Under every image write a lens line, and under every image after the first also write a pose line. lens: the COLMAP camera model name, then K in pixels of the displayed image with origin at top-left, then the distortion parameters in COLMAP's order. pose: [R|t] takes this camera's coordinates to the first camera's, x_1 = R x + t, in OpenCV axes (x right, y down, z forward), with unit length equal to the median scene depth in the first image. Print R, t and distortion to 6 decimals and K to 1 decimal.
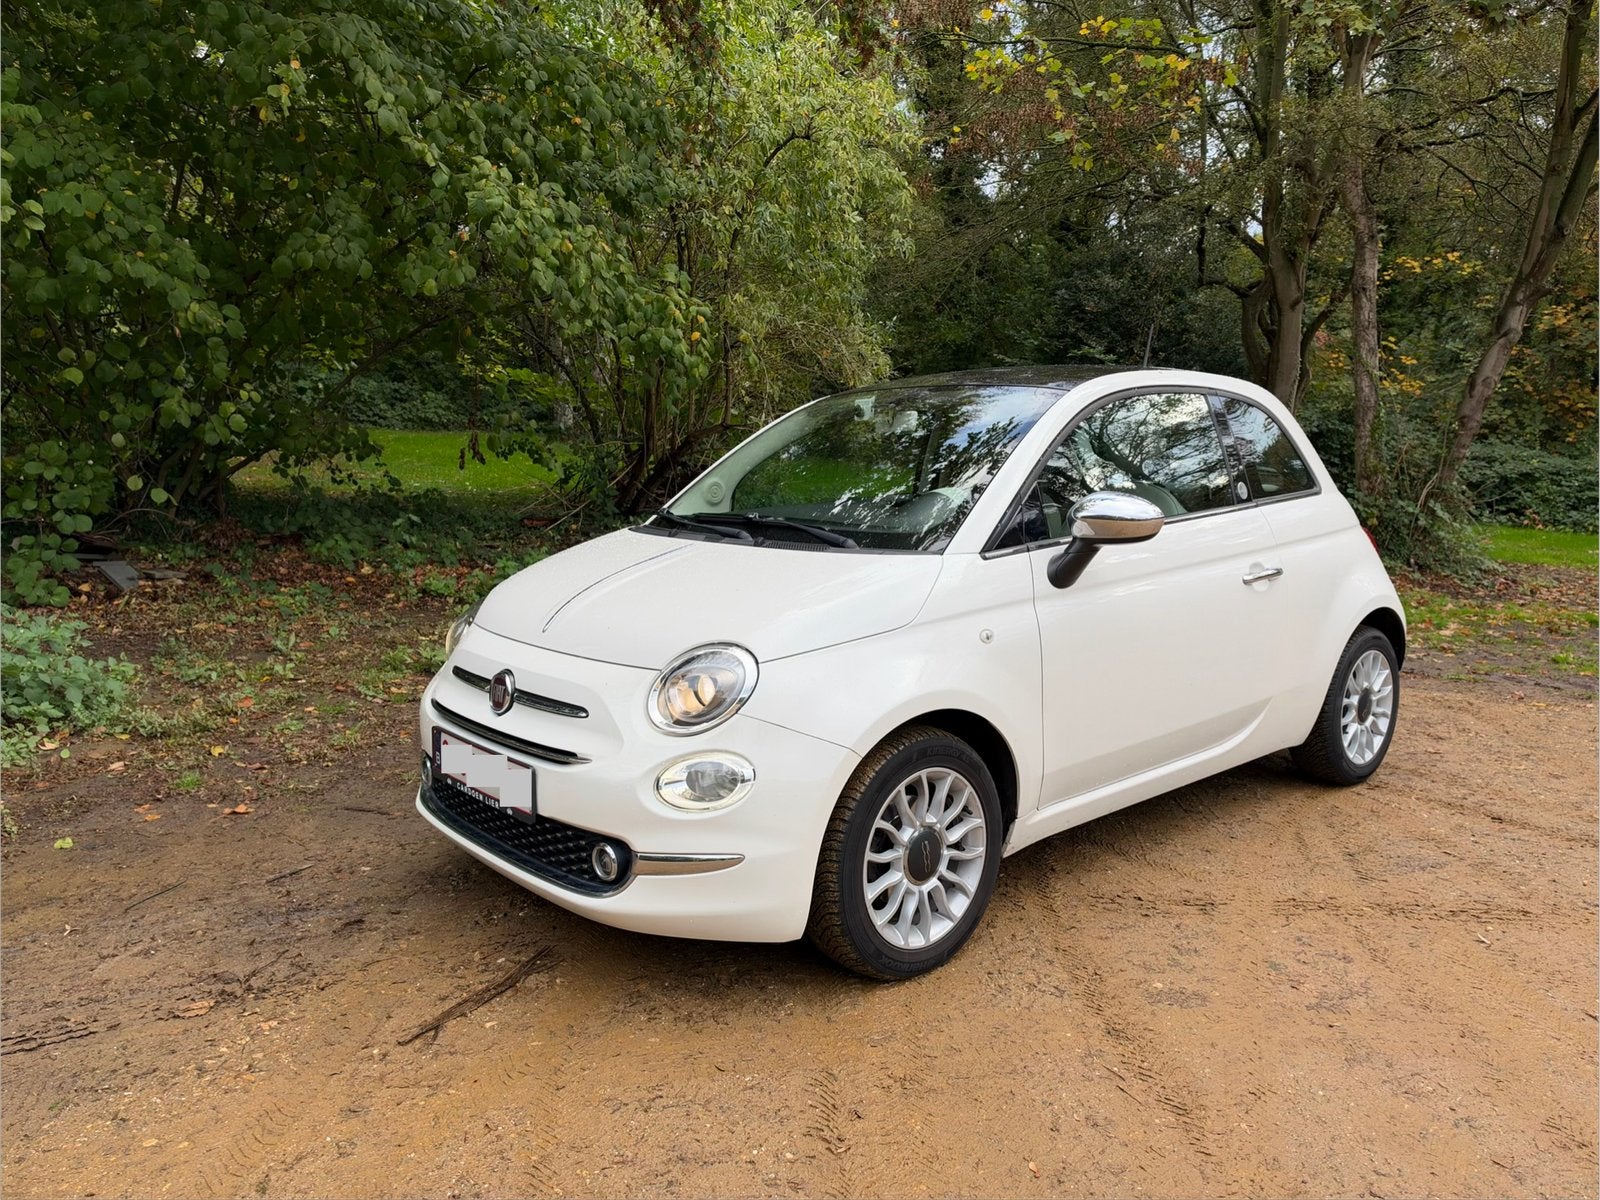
lens RADIAL K [[1093.4, 0, 805.8], [0, 1093.4, 518.6], [0, 0, 1]] dist [0.040494, -0.056171]
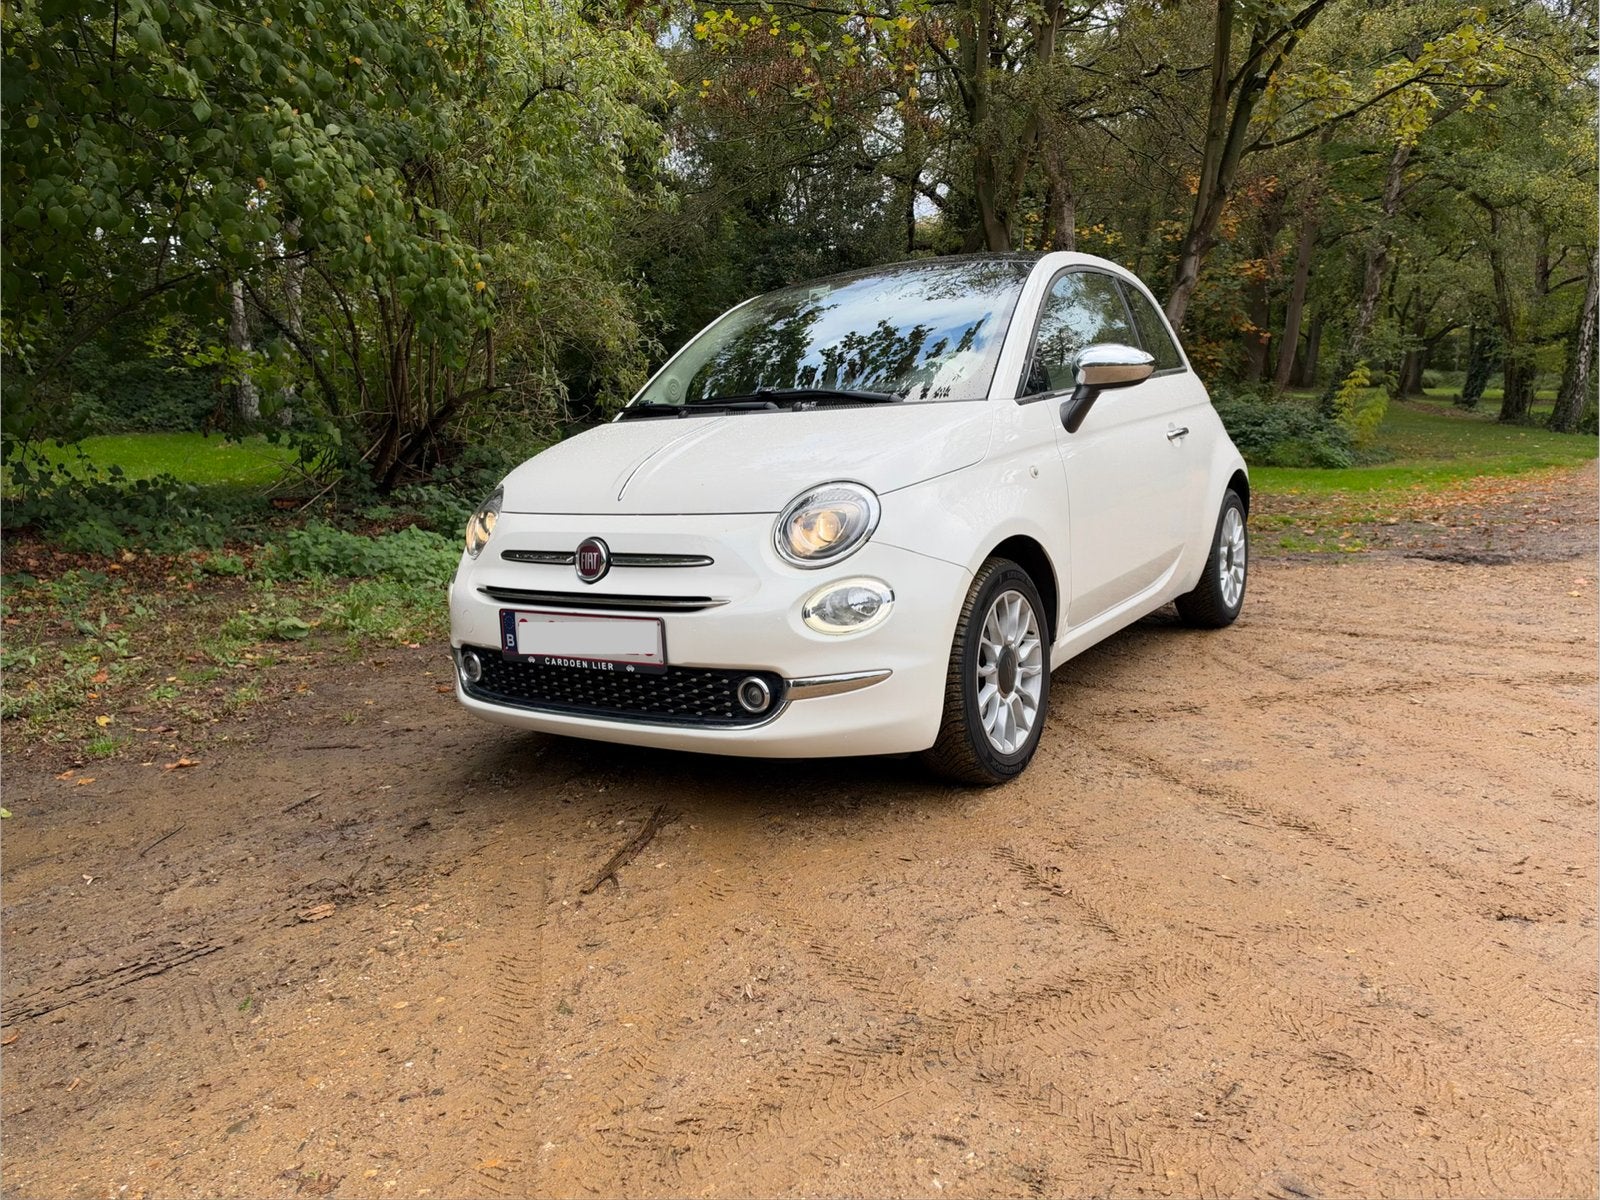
lens RADIAL K [[1093.4, 0, 805.8], [0, 1093.4, 518.6], [0, 0, 1]] dist [0.040494, -0.056171]
pose [[0.967218, -0.077531, 0.241822, -0.297729], [0.071715, 0.996887, 0.032774, 0.094242], [-0.243610, -0.014357, 0.969767, -0.002601]]
